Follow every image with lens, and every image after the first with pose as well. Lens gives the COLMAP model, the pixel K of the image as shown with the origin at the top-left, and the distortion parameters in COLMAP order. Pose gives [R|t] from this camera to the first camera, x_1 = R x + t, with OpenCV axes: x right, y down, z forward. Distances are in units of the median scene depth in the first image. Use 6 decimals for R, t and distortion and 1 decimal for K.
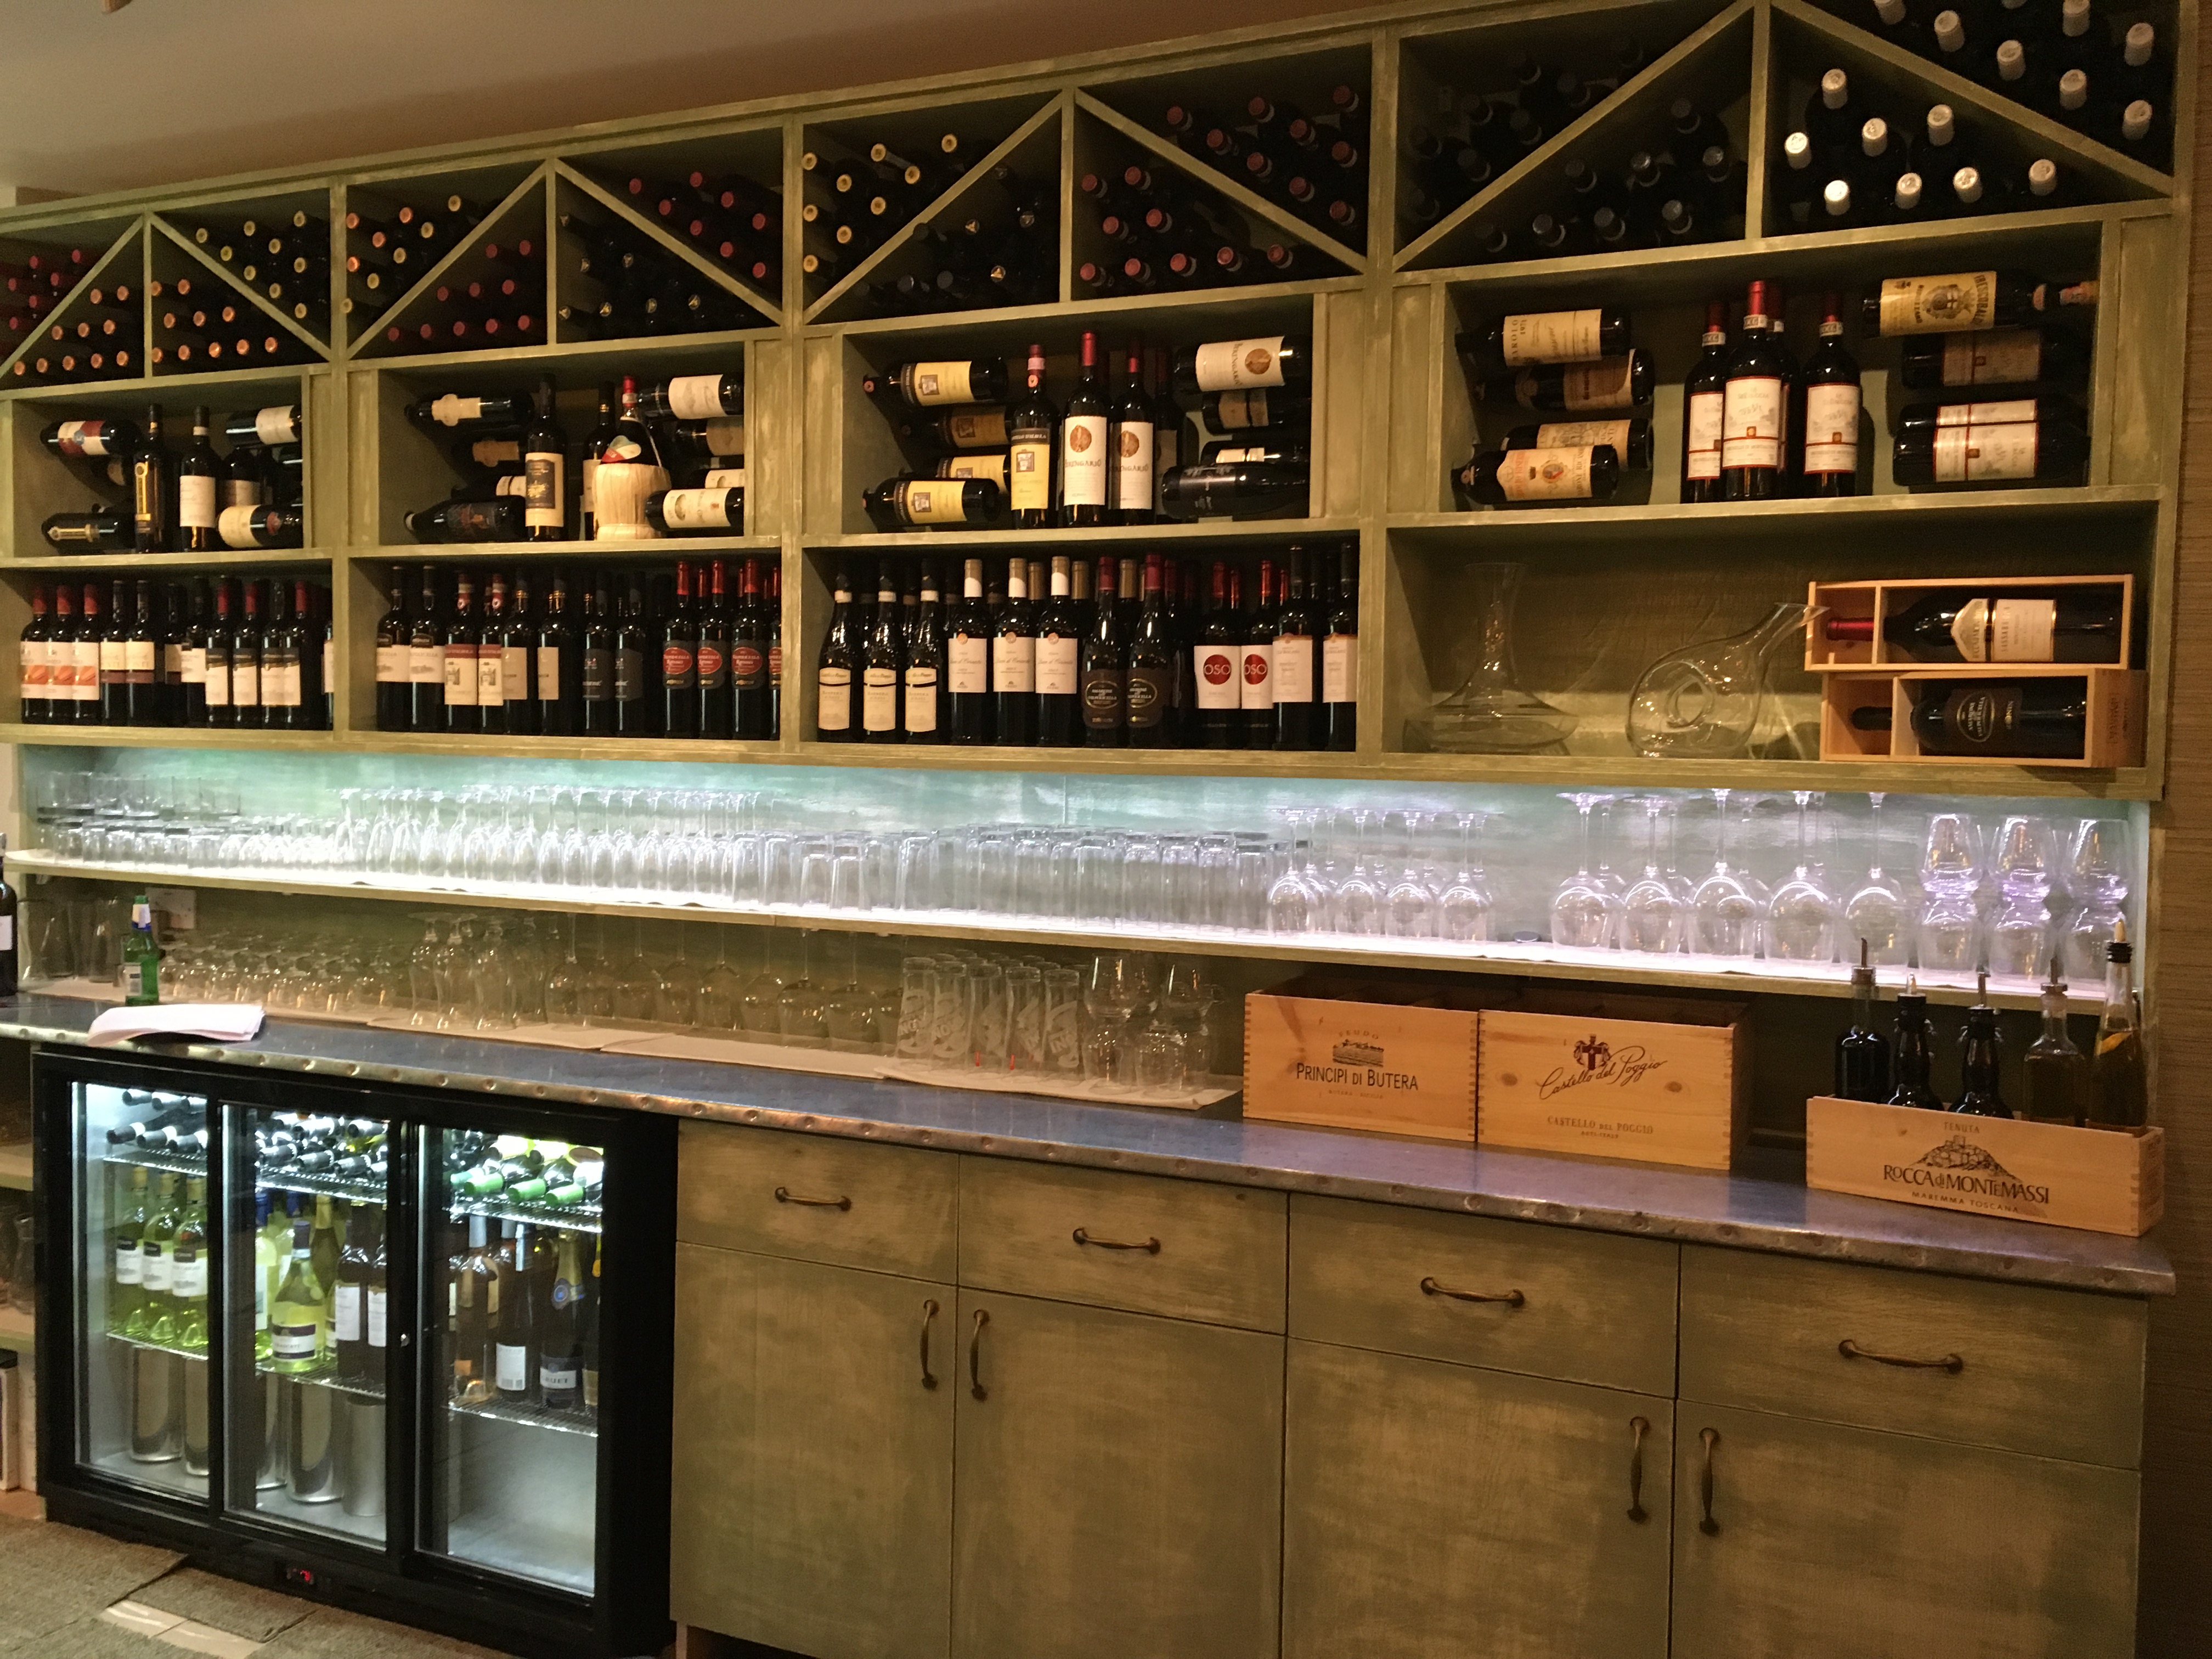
lens RADIAL K [[1883.7, 0, 1101.6], [0, 1883.7, 817.2], [0, 0, 1]] dist [0.040685, -0.018326]
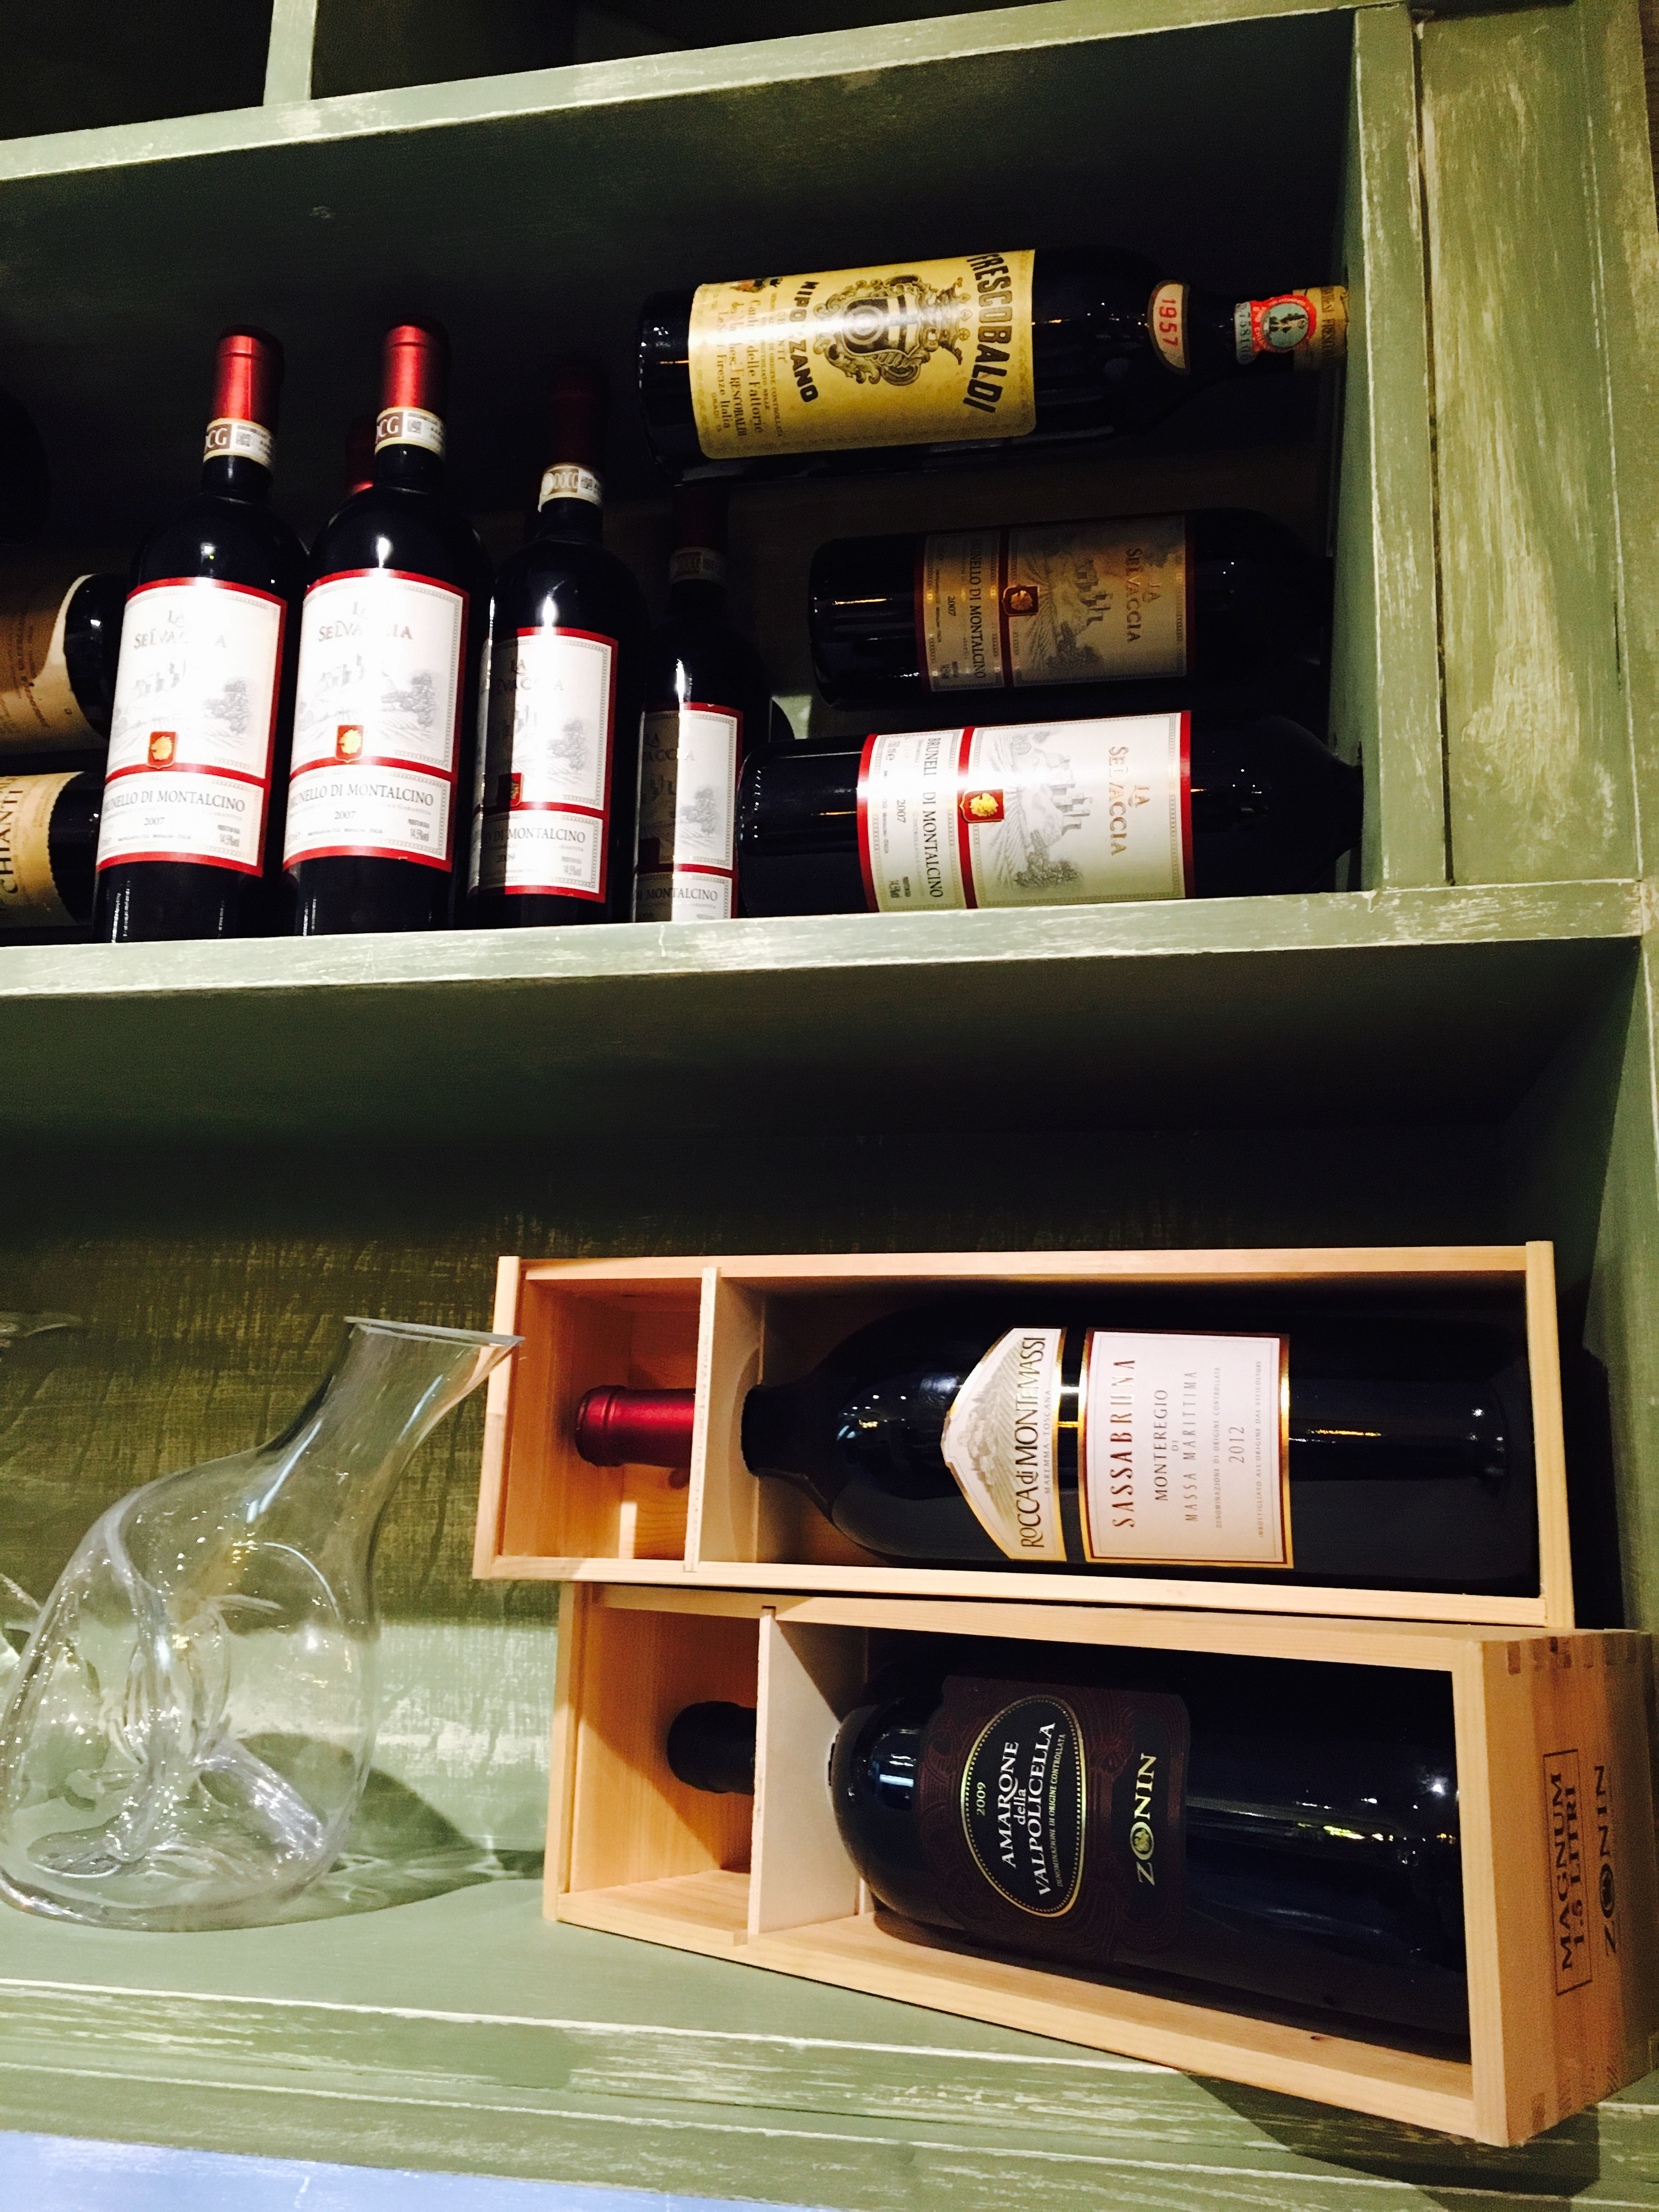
lens RADIAL K [[1883.7, 0, 829.5], [0, 1883.7, 1106.0], [0, 0, 1]] dist [0.040685, -0.018326]
pose [[0.972744, 0.058656, 0.224342, 0.365978], [0.001563, 0.965798, -0.259289, -0.074534], [-0.231878, 0.252572, 0.939383, 0.733773]]
